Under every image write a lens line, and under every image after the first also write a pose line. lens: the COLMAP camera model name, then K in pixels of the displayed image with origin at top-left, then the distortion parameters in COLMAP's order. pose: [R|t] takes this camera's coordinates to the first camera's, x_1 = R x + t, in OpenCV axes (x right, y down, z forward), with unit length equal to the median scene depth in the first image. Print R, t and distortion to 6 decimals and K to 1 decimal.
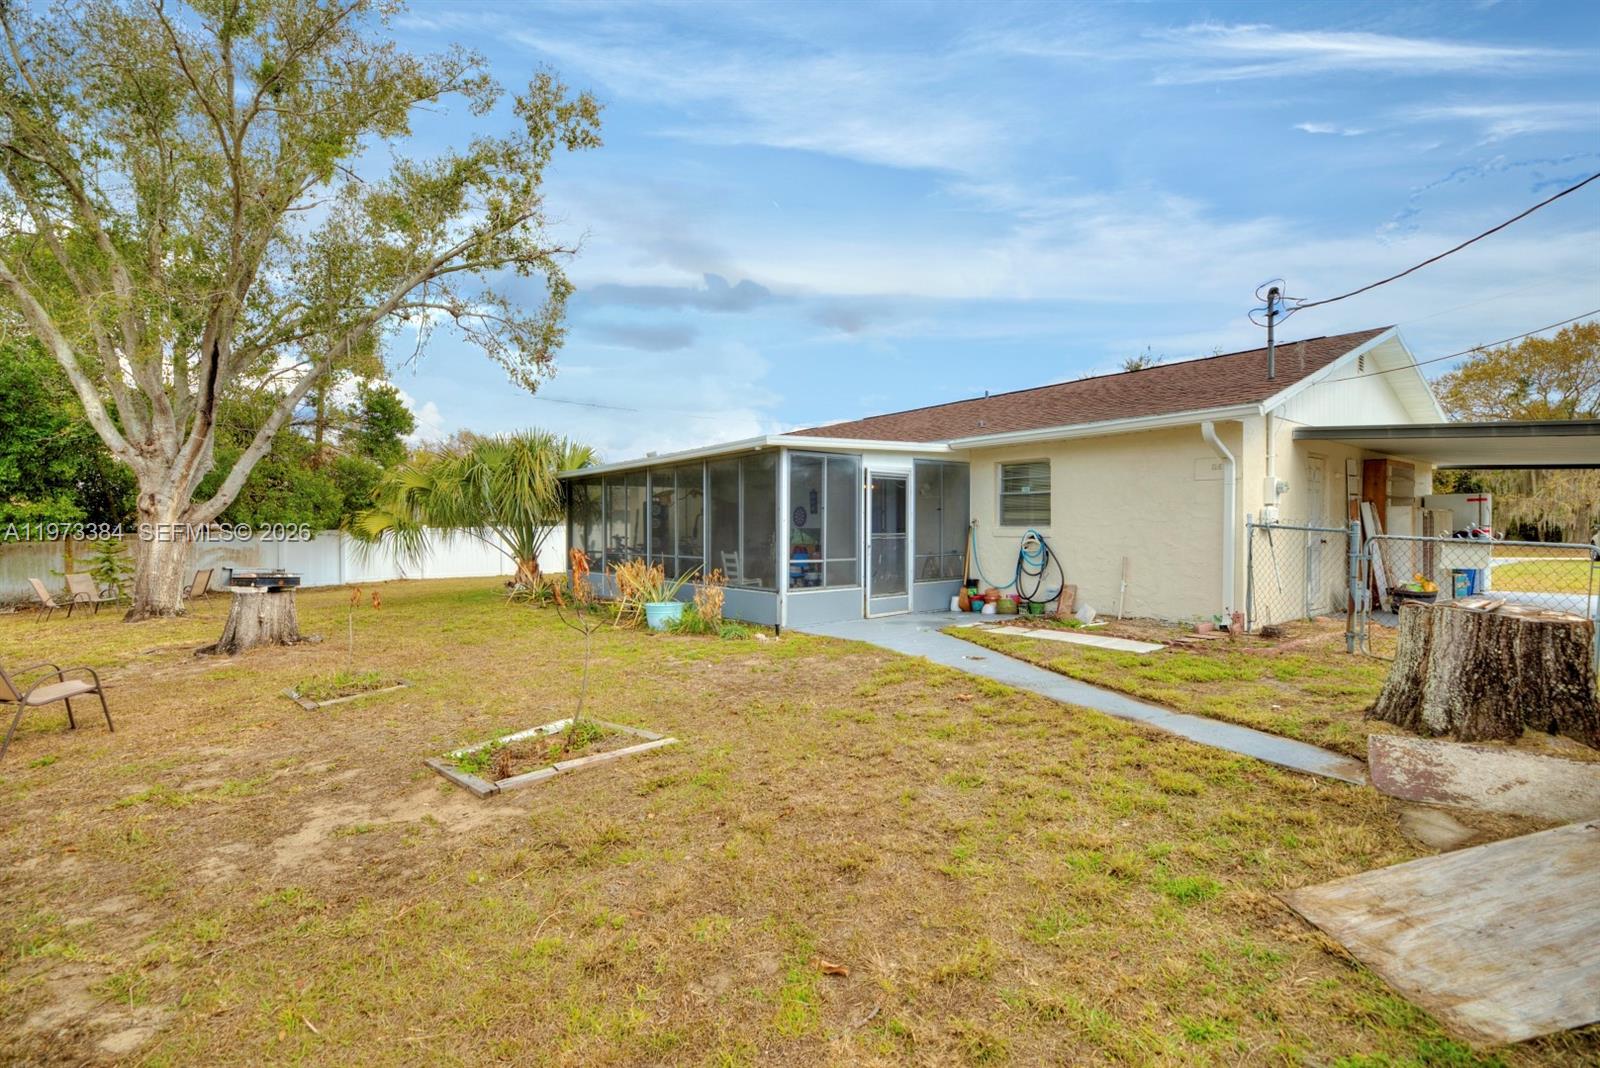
lens RADIAL K [[733.9, 0, 792.3], [0, 733.9, 534.5], [0, 0, 1]] dist [-0.005082, -0.000052]
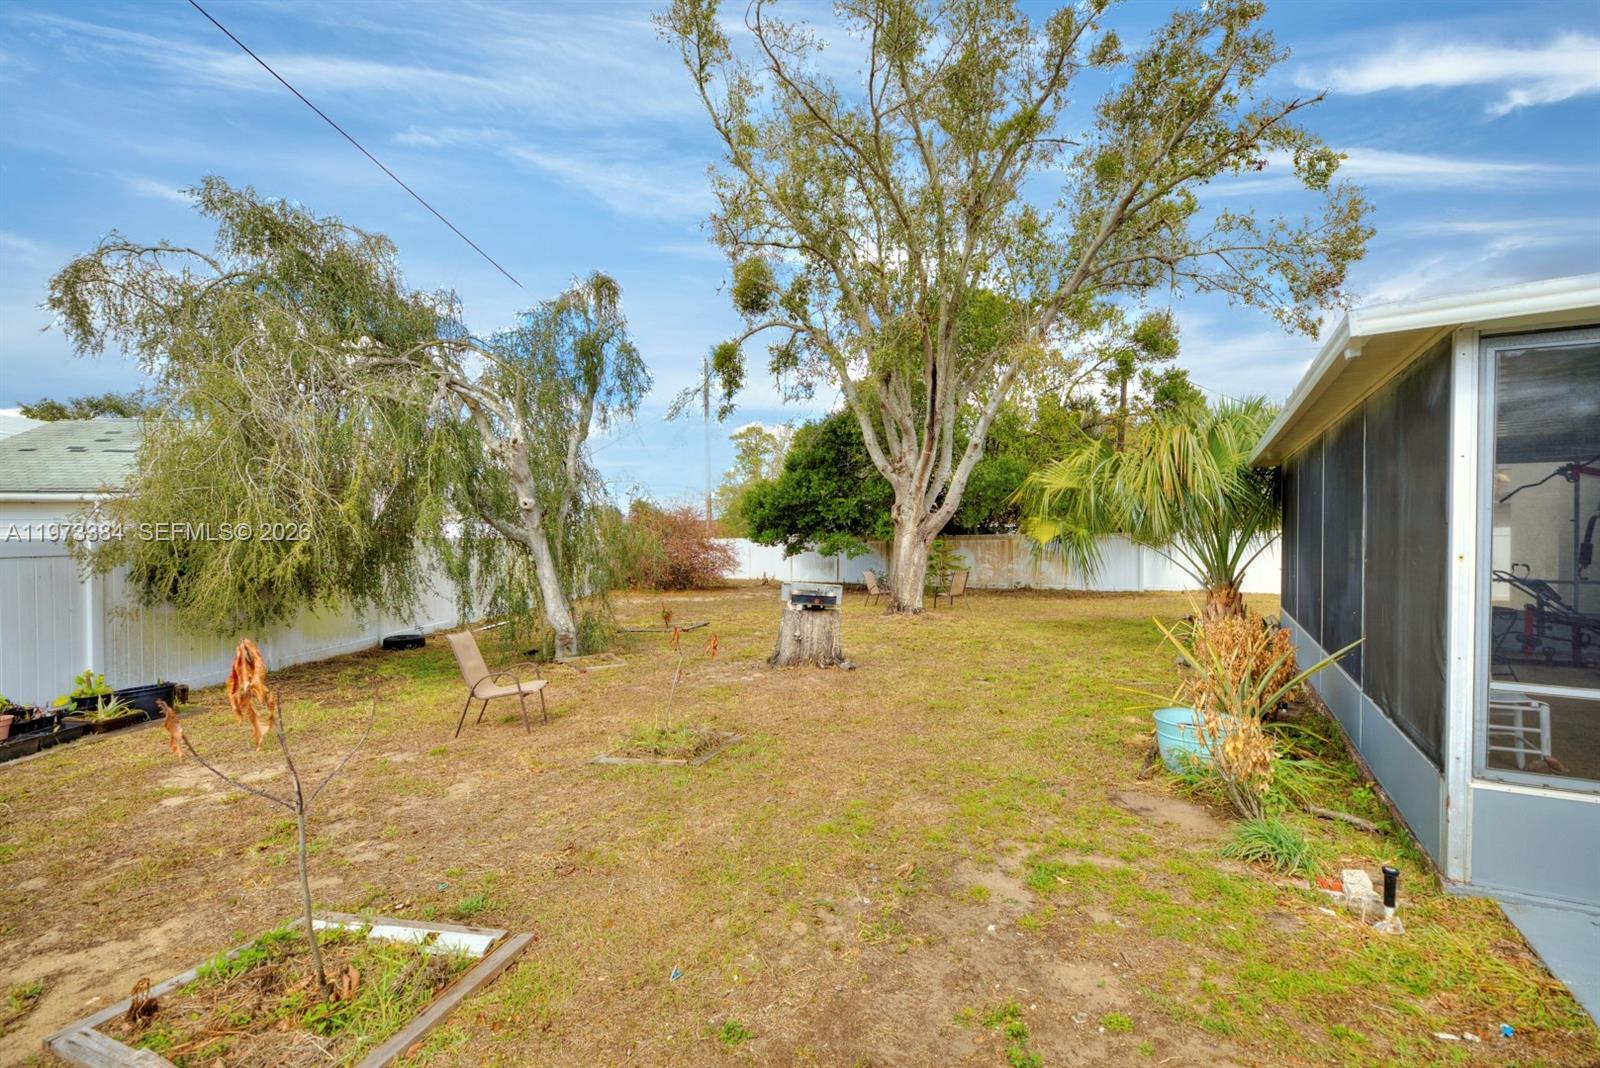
lens RADIAL K [[733.9, 0, 803.7], [0, 733.9, 530.9], [0, 0, 1]] dist [-0.005082, -0.000052]
pose [[0.401711, 0.006668, -0.915742, 0.114639], [-0.003038, 0.999978, 0.005949, -0.021453], [0.915761, 0.000392, 0.401722, 0.405118]]
